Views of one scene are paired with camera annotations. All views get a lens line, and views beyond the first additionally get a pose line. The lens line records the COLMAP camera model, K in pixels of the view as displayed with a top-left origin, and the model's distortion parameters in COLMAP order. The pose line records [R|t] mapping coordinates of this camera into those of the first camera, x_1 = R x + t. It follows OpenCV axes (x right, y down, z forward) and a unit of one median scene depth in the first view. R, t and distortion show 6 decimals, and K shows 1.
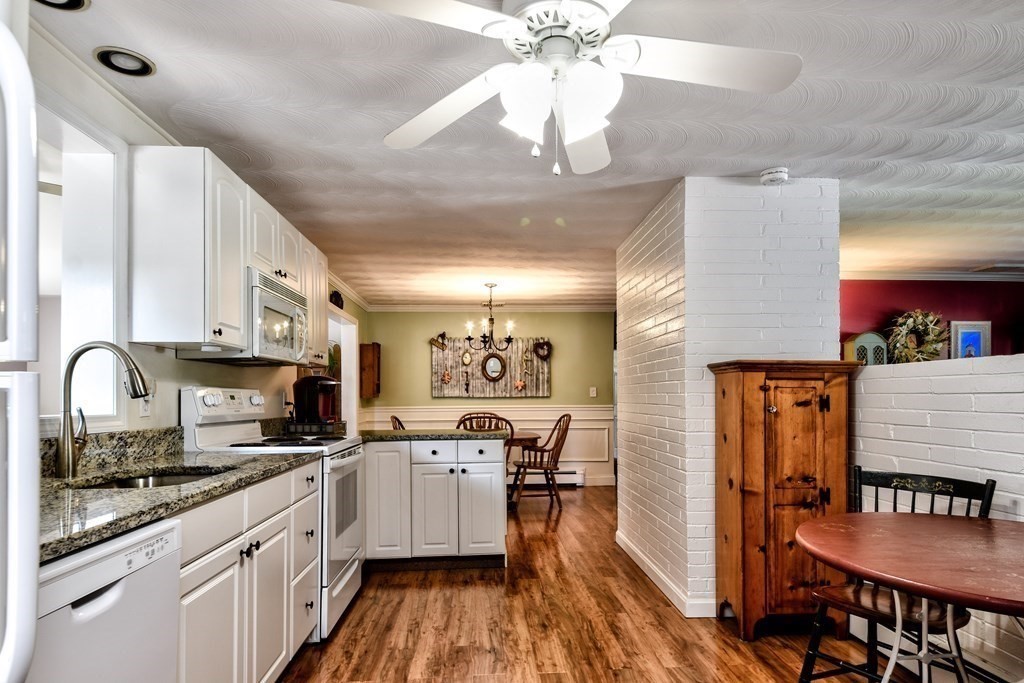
lens RADIAL K [[564.5, 0, 534.3], [0, 564.5, 398.6], [0, 0, 1]] dist [0.050305, -0.039924]
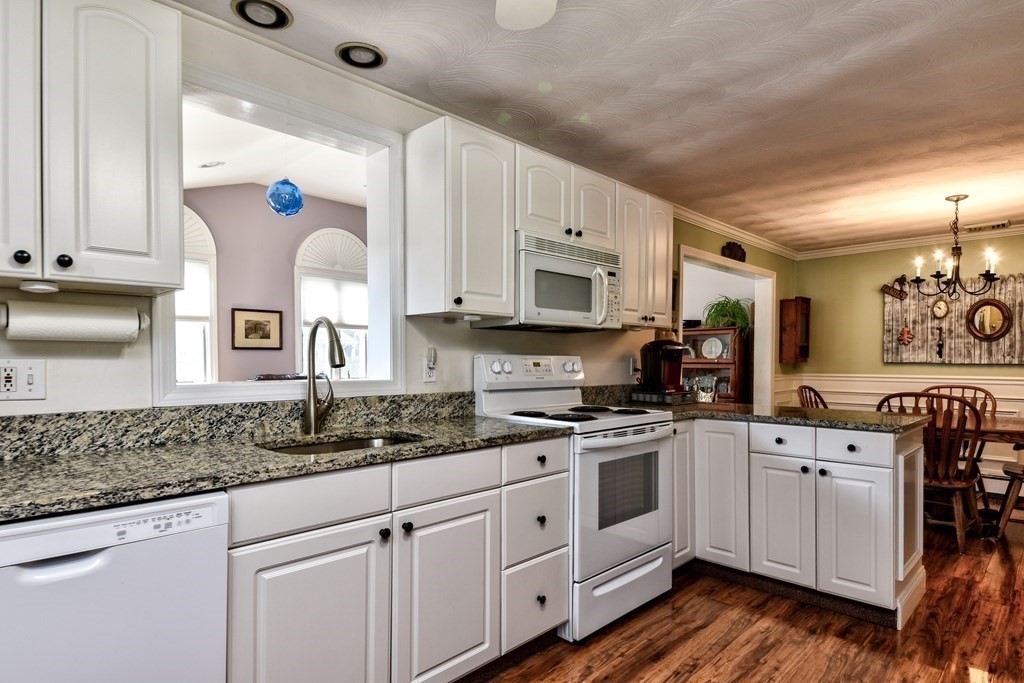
lens RADIAL K [[564.5, 0, 516.0], [0, 564.5, 372.8], [0, 0, 1]] dist [0.050305, -0.039924]
pose [[0.653856, 0.025776, -0.756180, 0.158810], [-0.008776, 0.999611, 0.026486, -0.010389], [0.756568, -0.010682, 0.653828, 0.255200]]
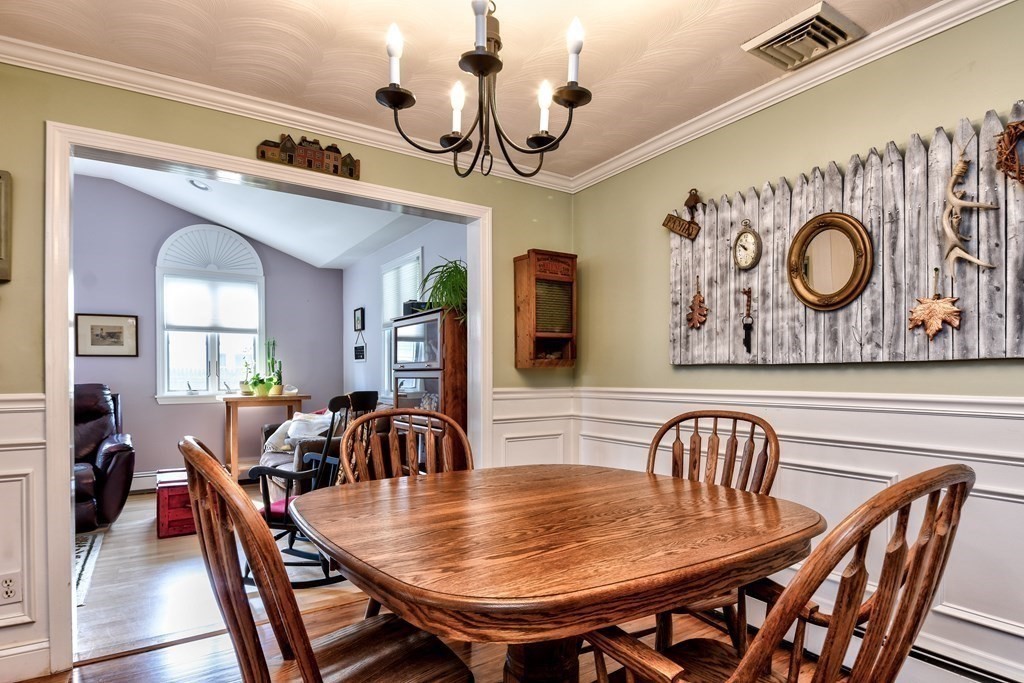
lens RADIAL K [[564.5, 0, 495.8], [0, 564.5, 382.7], [0, 0, 1]] dist [0.050305, -0.039924]
pose [[0.474660, 0.017080, -0.880004, 0.223020], [-0.006280, 0.999852, 0.016018, 0.007921], [0.880147, -0.002077, 0.474697, 1.429250]]
